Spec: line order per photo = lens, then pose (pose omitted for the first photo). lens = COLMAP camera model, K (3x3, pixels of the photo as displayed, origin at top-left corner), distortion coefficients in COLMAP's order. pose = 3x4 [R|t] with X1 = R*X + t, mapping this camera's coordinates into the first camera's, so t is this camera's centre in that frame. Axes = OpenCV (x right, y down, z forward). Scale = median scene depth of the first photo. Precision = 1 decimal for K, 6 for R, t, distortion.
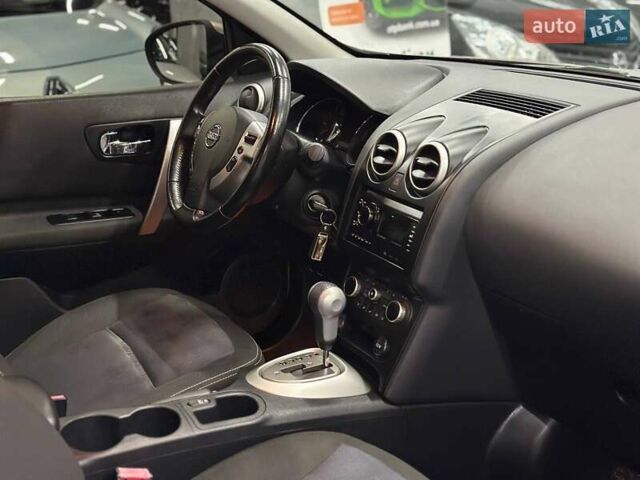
lens RADIAL K [[913.6, 0, 320.0], [0, 913.6, 240.0], [0, 0, 1]] dist [0.232429, -0.549703]
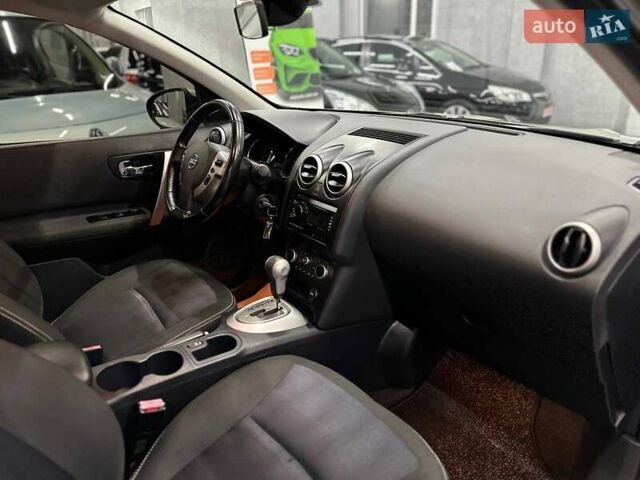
lens RADIAL K [[447.2, 0, 320.0], [0, 447.2, 240.0], [0, 0, 1]] dist [0.204014, -0.423532]
pose [[0.988484, -0.057552, 0.139952, -0.022564], [0.047761, 0.996236, 0.072341, -0.028958], [-0.143588, -0.064824, 0.987512, 0.223129]]
